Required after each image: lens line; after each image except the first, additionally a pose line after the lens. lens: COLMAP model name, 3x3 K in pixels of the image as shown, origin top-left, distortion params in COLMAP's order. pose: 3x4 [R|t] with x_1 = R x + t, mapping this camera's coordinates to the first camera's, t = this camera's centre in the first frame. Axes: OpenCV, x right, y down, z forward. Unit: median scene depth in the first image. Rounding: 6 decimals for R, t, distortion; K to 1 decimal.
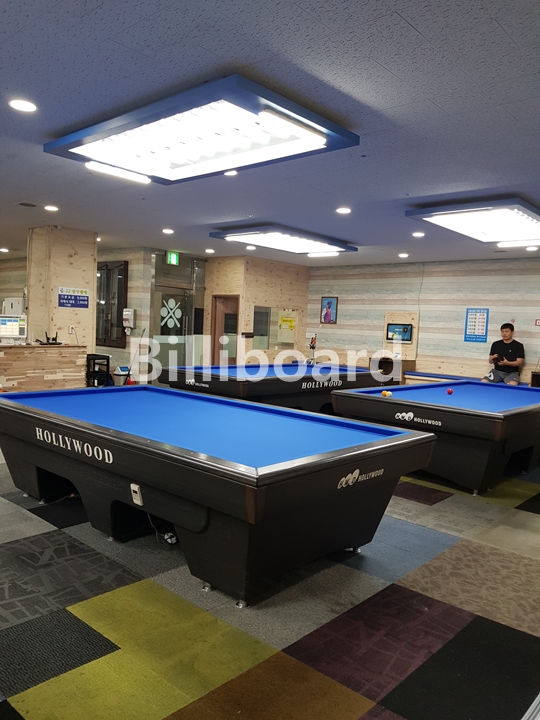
lens RADIAL K [[567.5, 0, 267.8], [0, 567.5, 358.6], [0, 0, 1]] dist [0.049463, -0.085679]
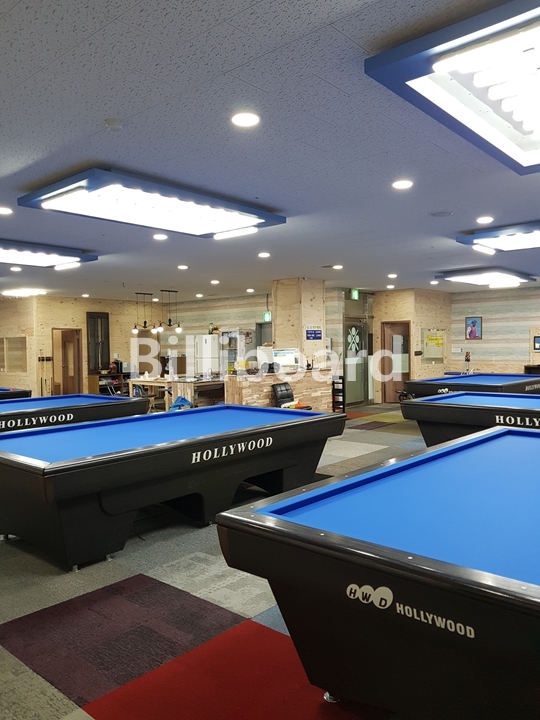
lens RADIAL K [[567.5, 0, 276.1], [0, 567.5, 361.0], [0, 0, 1]] dist [0.049463, -0.085679]
pose [[0.997928, -0.063324, 0.011387, -0.345060], [0.063629, 0.997561, -0.028691, -0.009088], [-0.009543, 0.029357, 0.999523, -0.204380]]
